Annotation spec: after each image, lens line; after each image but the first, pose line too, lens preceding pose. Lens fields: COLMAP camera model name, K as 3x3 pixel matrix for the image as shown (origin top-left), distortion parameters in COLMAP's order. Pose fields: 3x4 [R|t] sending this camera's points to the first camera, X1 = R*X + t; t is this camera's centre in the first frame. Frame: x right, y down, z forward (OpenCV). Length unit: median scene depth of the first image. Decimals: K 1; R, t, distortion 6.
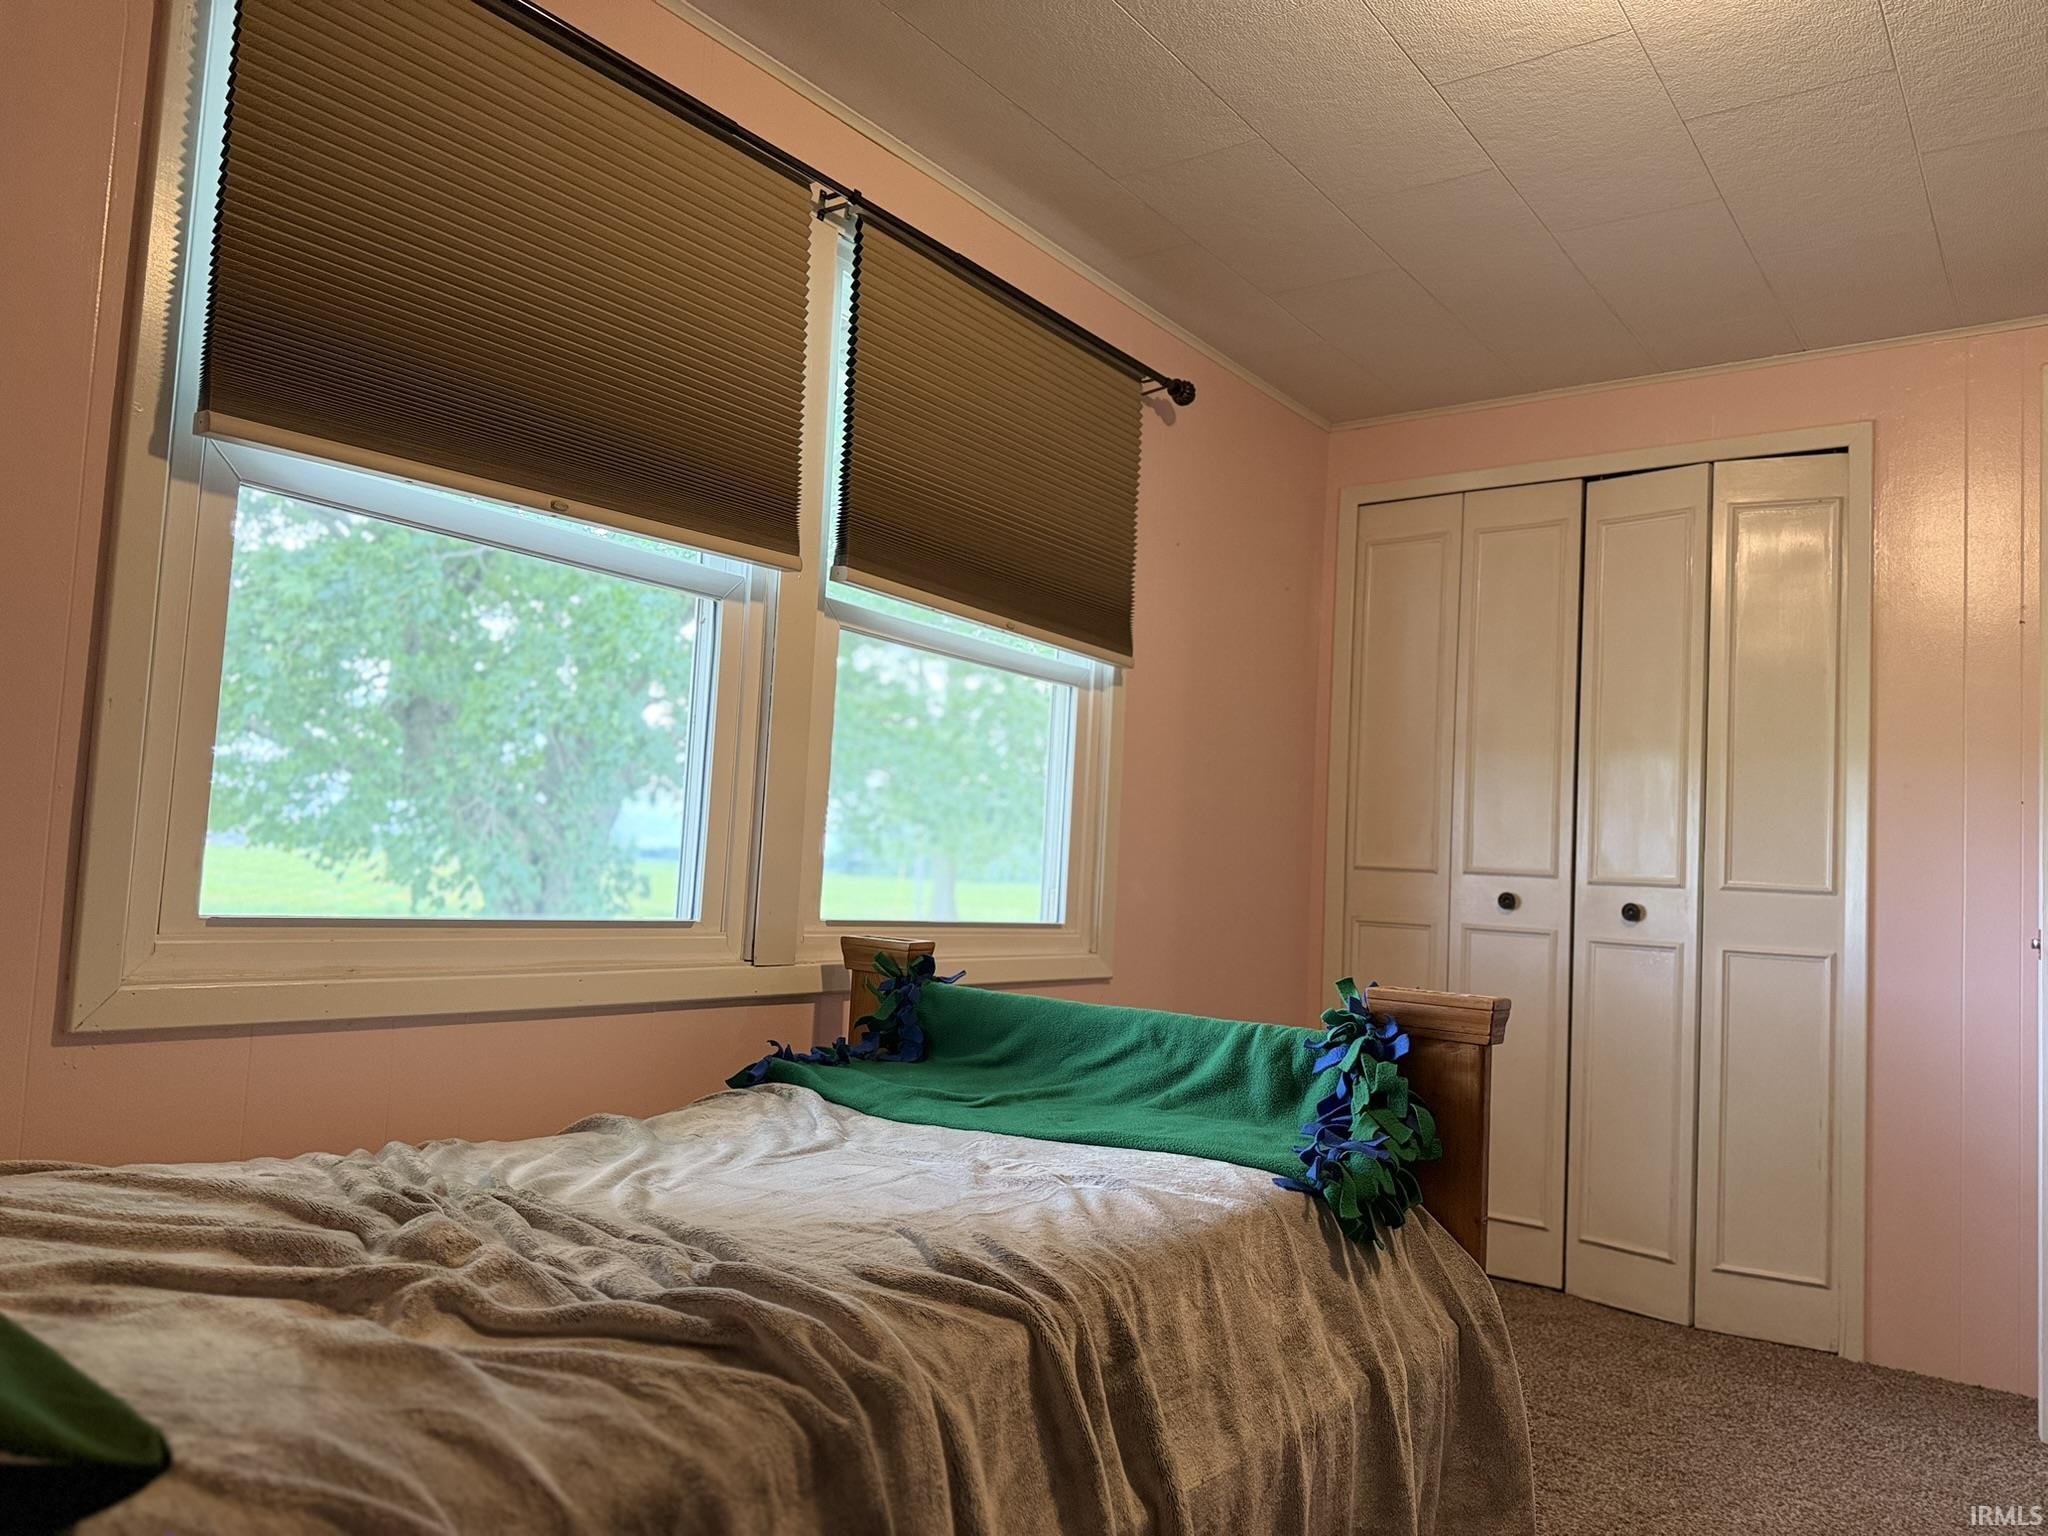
lens RADIAL K [[1436.8, 0, 1026.3], [0, 1436.8, 781.8], [0, 0, 1]] dist [0.007332, -0.018921]
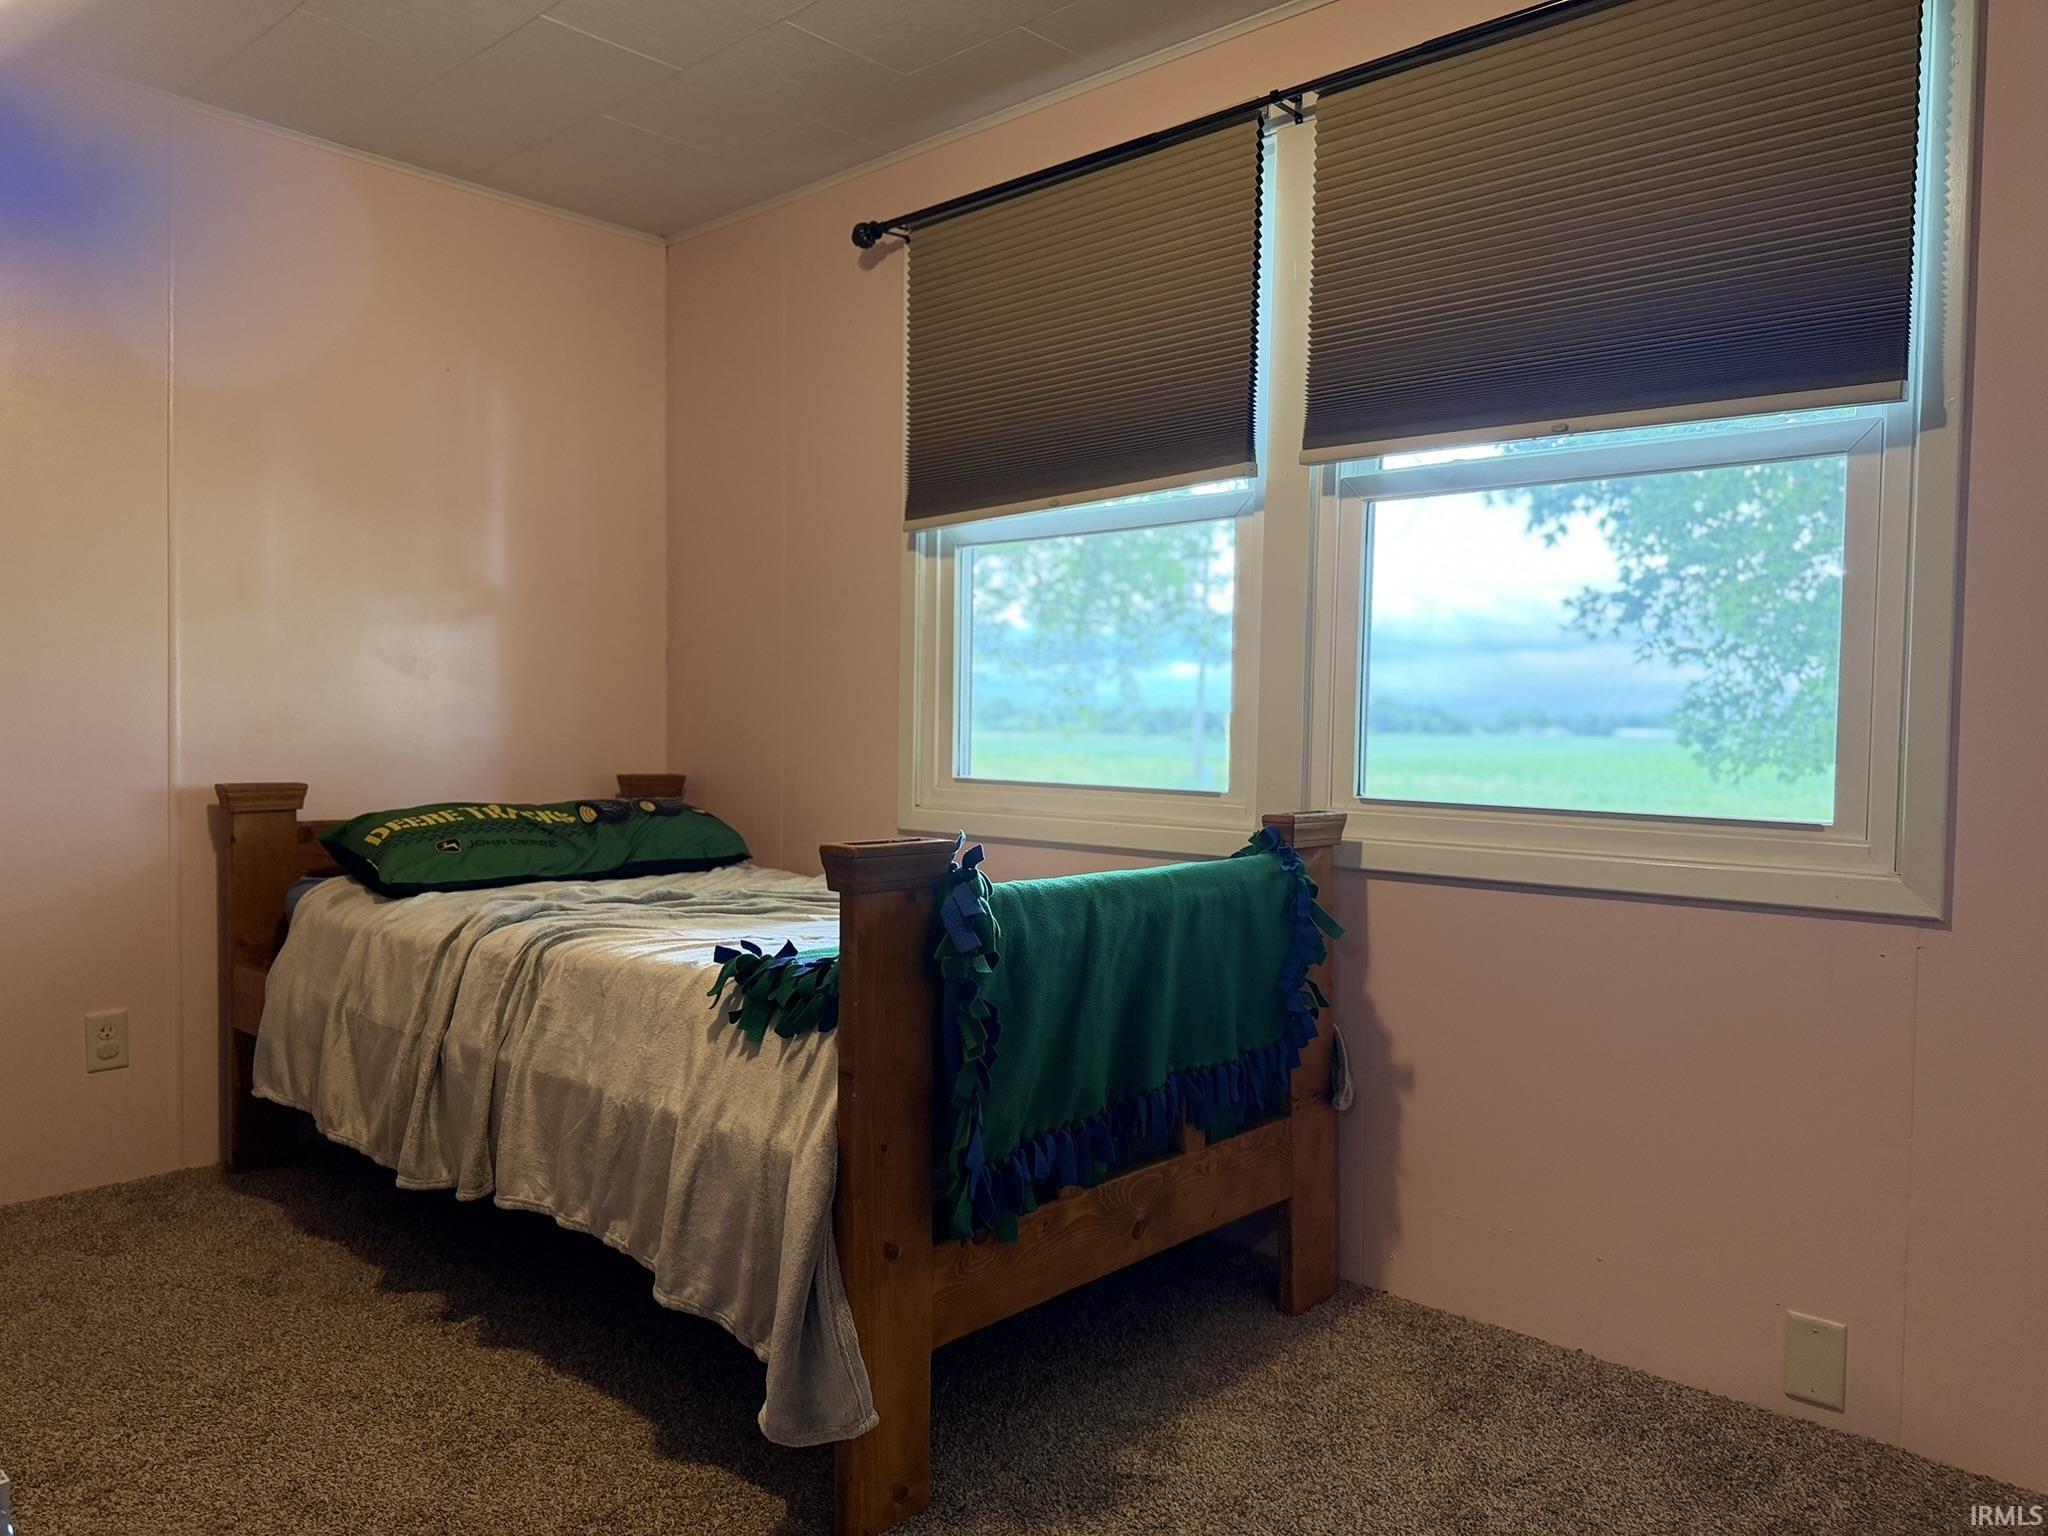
lens RADIAL K [[1436.8, 0, 1024.6], [0, 1436.8, 757.3], [0, 0, 1]] dist [0.007332, -0.018921]
pose [[-0.104707, -0.016610, -0.994364, 1.063533], [0.057376, 0.998094, -0.022714, 0.093138], [0.992847, -0.059431, -0.103554, 1.041206]]
